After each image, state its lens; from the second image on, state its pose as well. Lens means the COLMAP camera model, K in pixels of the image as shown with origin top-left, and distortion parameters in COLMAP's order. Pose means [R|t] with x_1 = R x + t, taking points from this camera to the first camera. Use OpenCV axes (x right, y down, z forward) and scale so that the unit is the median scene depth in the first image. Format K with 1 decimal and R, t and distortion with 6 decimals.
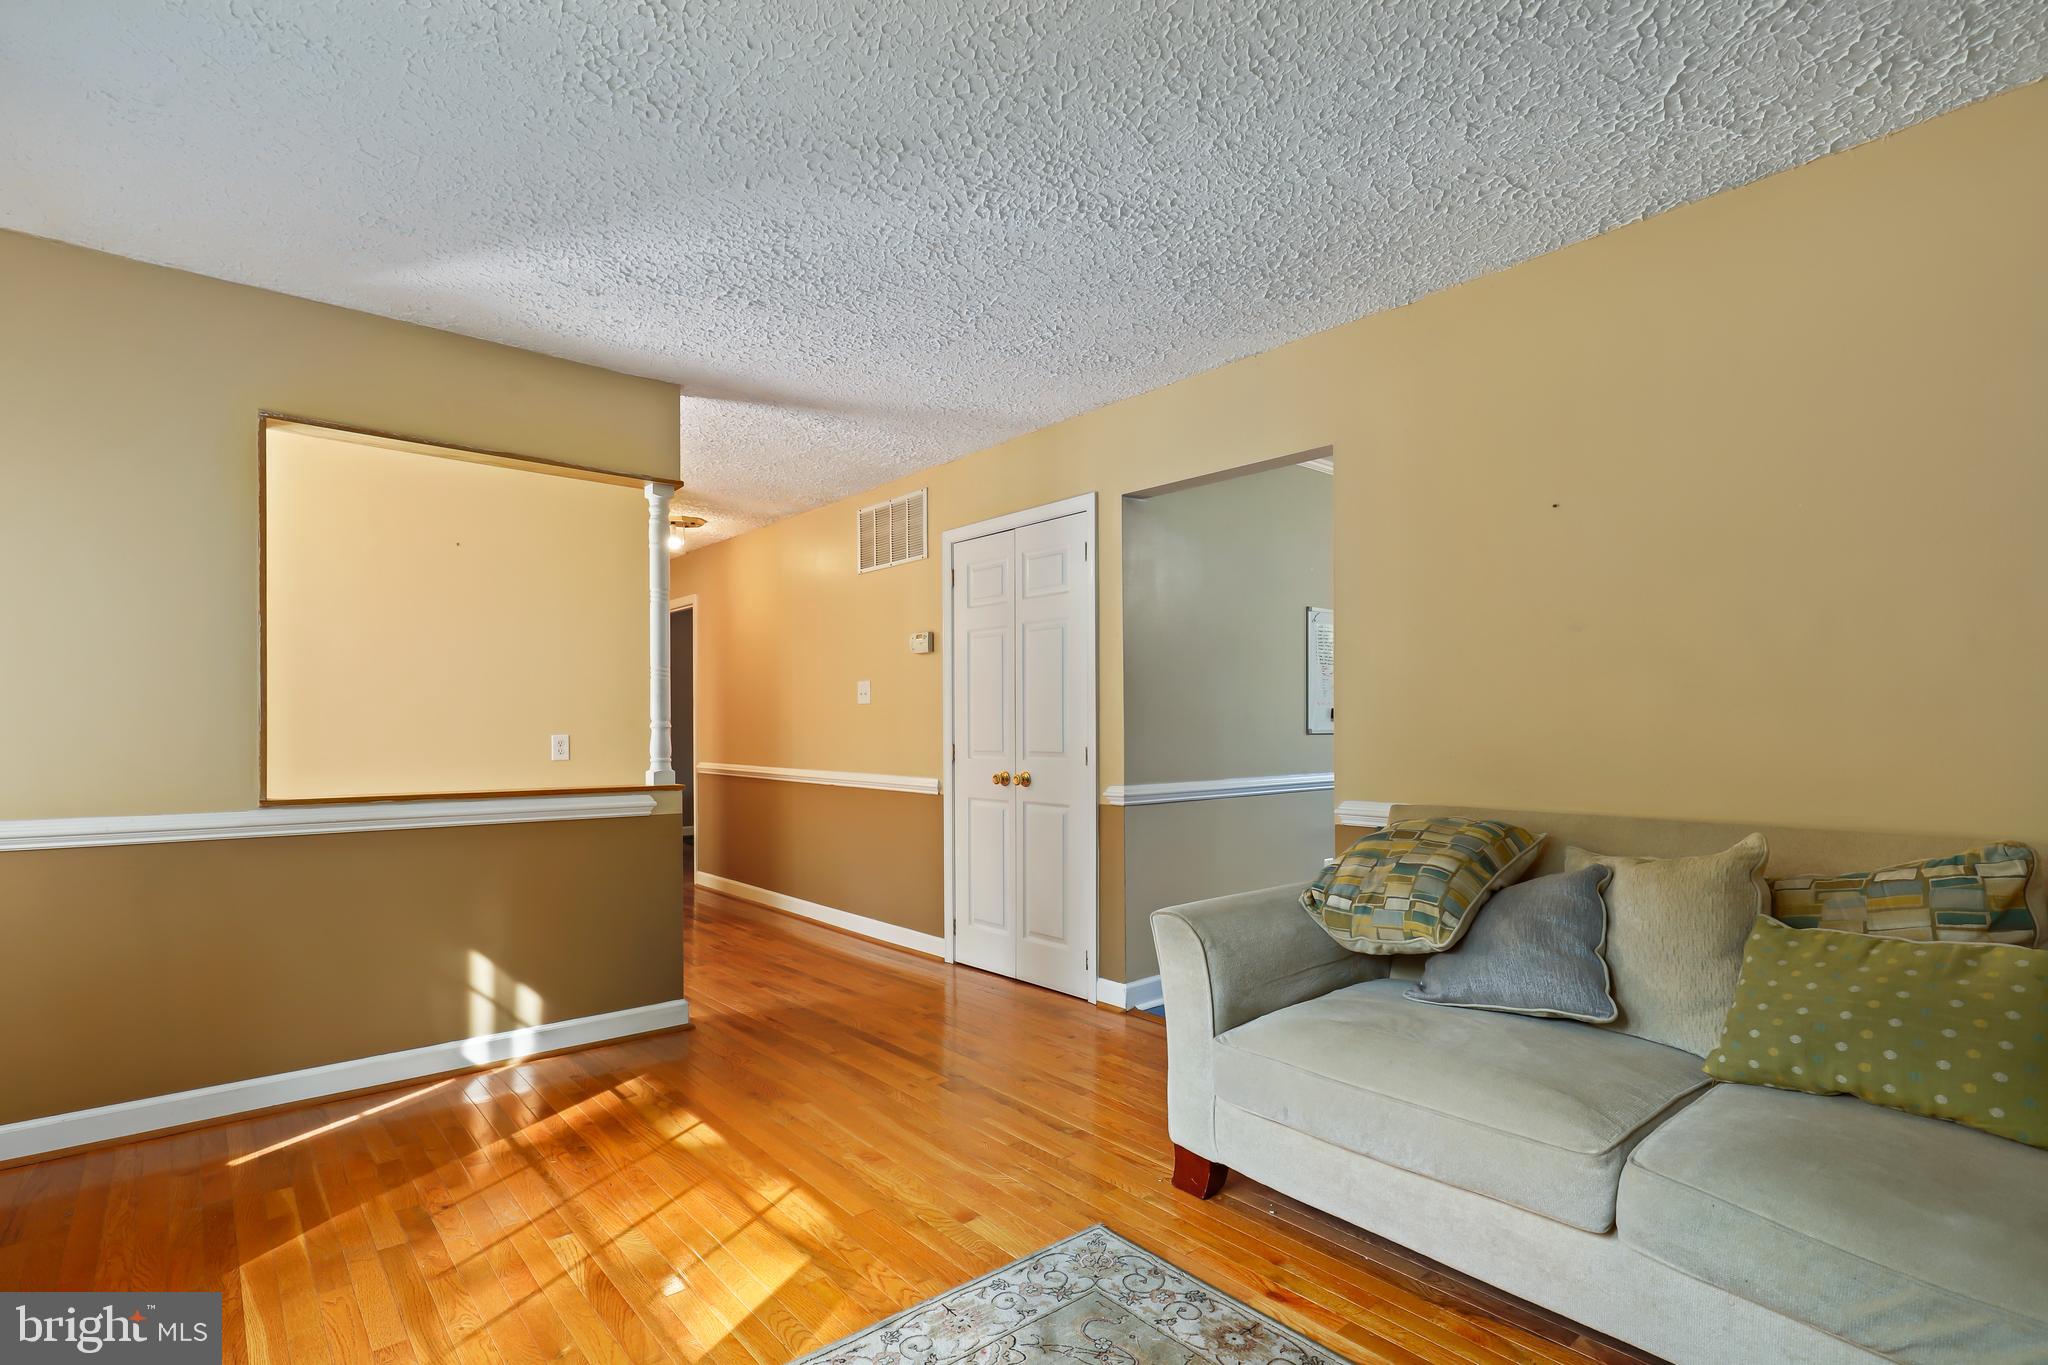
lens RADIAL K [[973.5, 0, 1027.0], [0, 973.5, 724.2], [0, 0, 1]] dist [-0.000320, -0.000320]
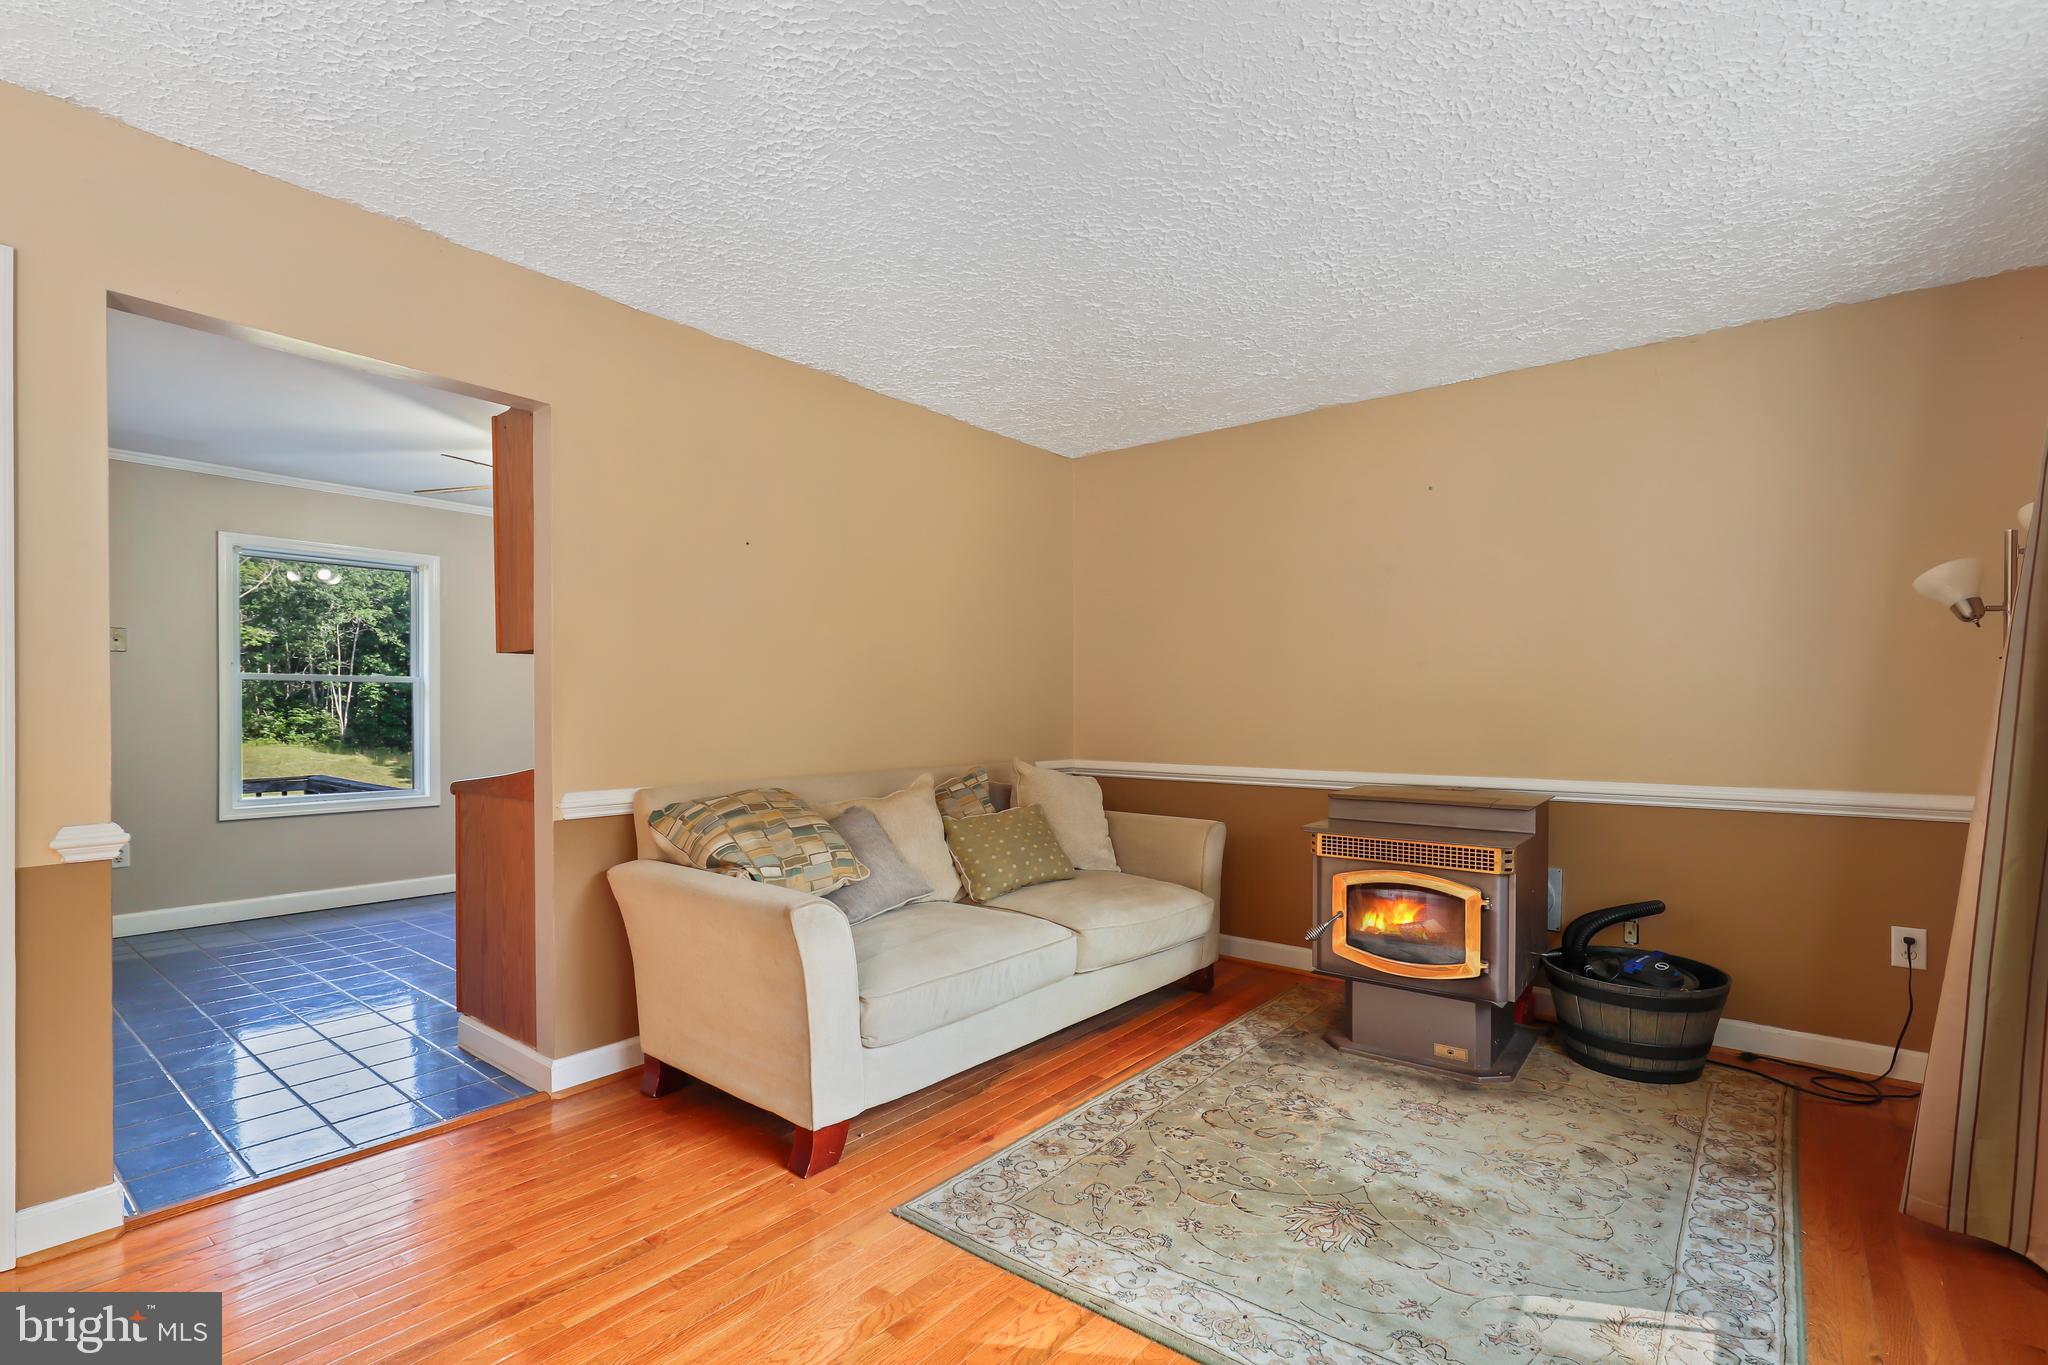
lens RADIAL K [[934.9, 0, 1020.6], [0, 934.9, 712.9], [0, 0, 1]] dist [0.001523, 0.000119]
pose [[-0.183068, 0.000265, 0.983100, -0.890951], [-0.001189, 0.999999, -0.000491, 0.001606], [-0.983100, -0.001259, -0.183067, 1.041402]]
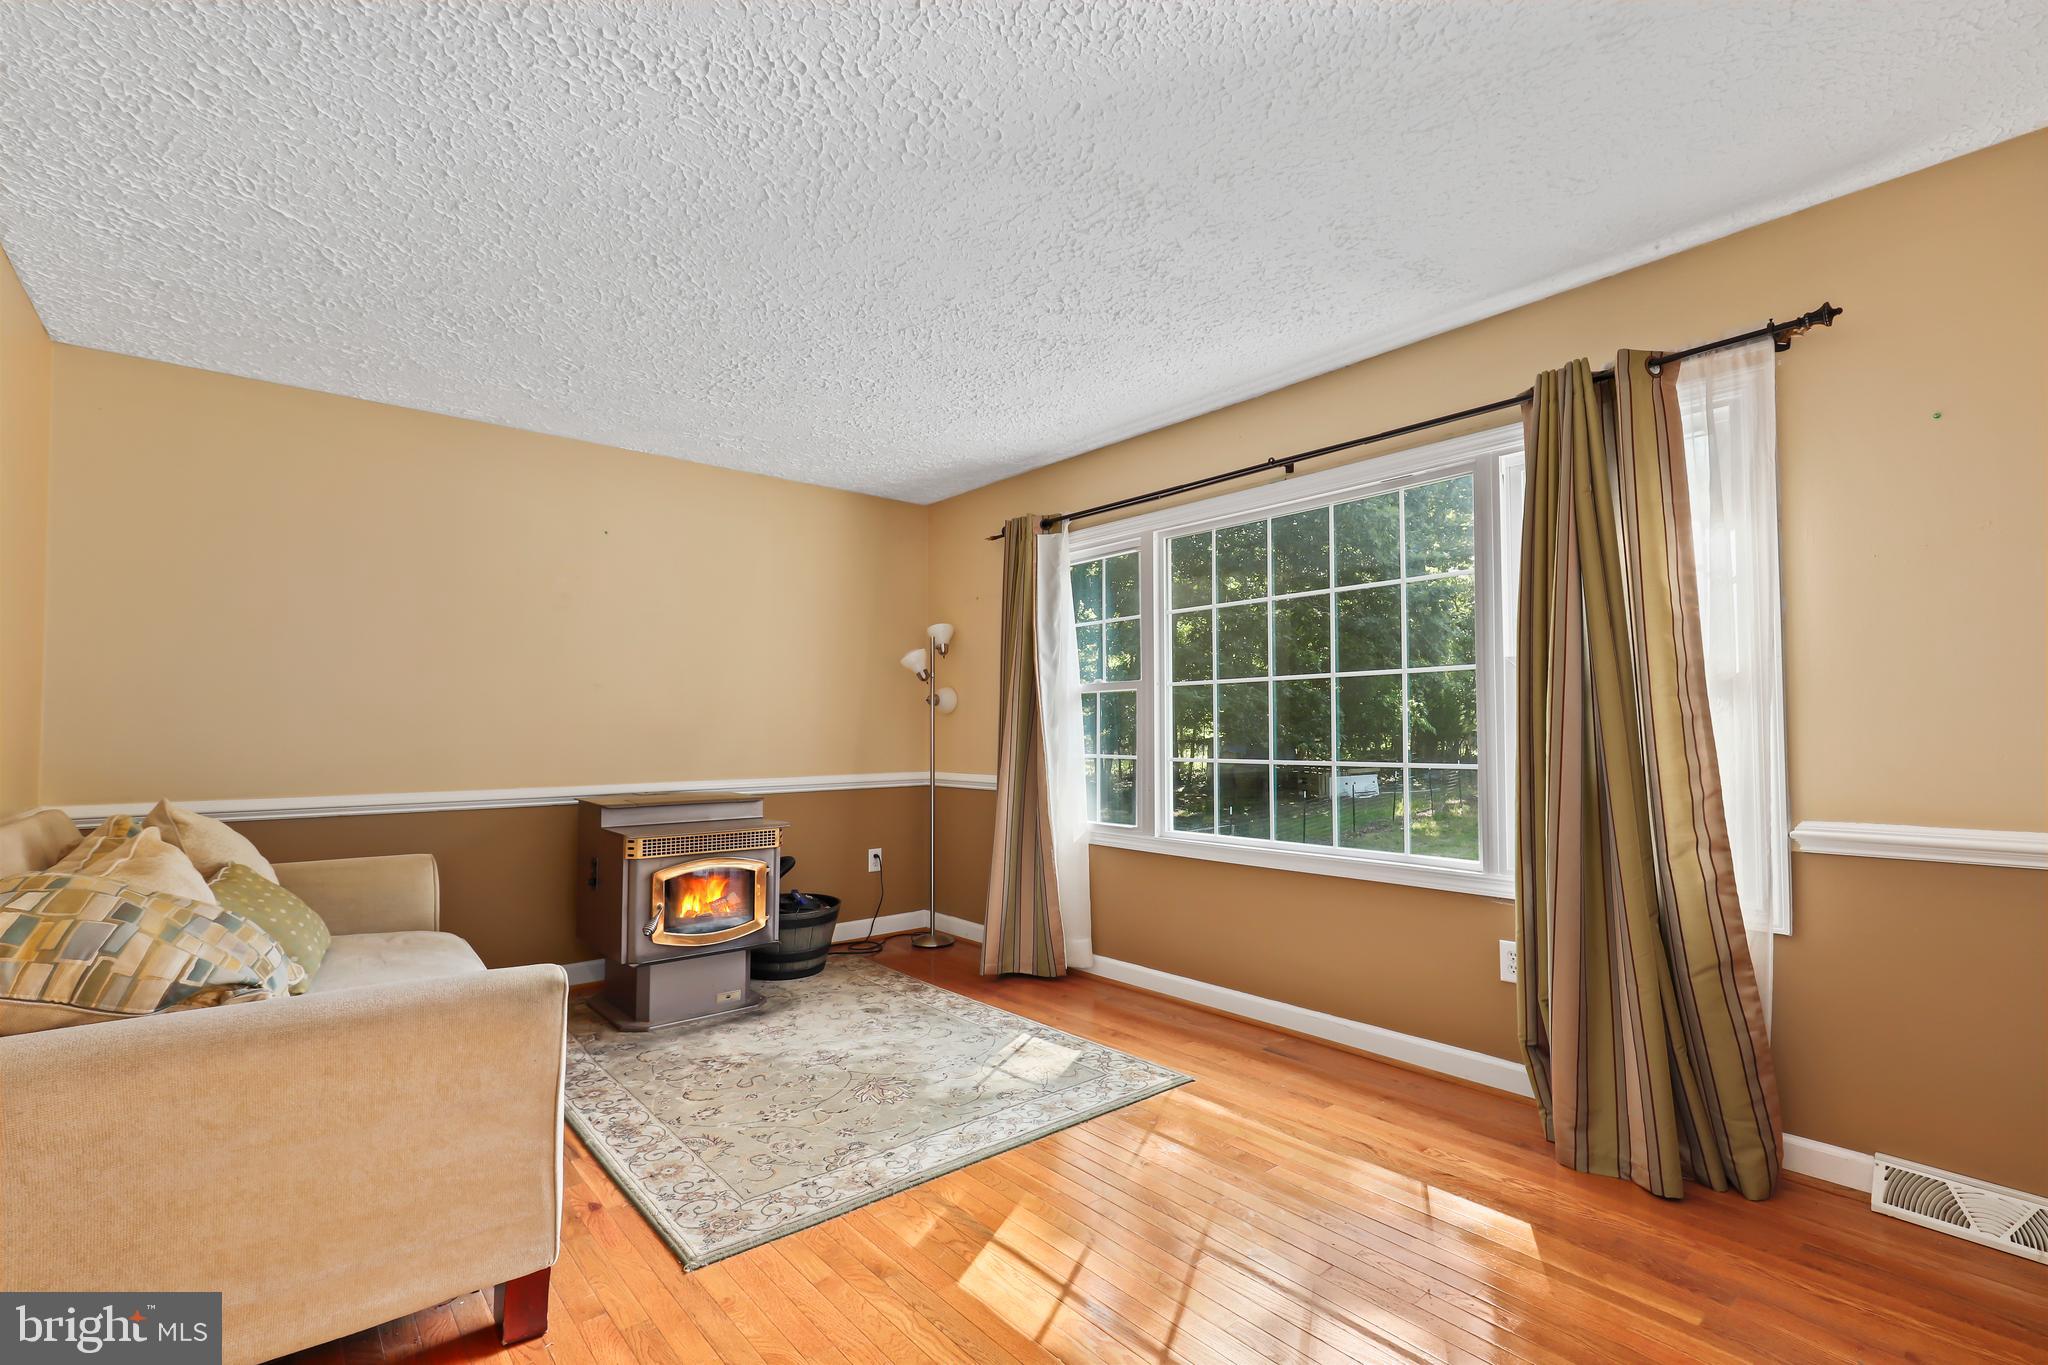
lens RADIAL K [[931.6, 0, 1024.8], [0, 931.6, 691.5], [0, 0, 1]] dist [0.000370, -0.000197]
pose [[-0.999890, 0.007810, 0.012617, -0.256351], [0.007283, 0.999122, -0.041259, 0.005684], [-0.012928, -0.041163, -0.999069, 1.889957]]
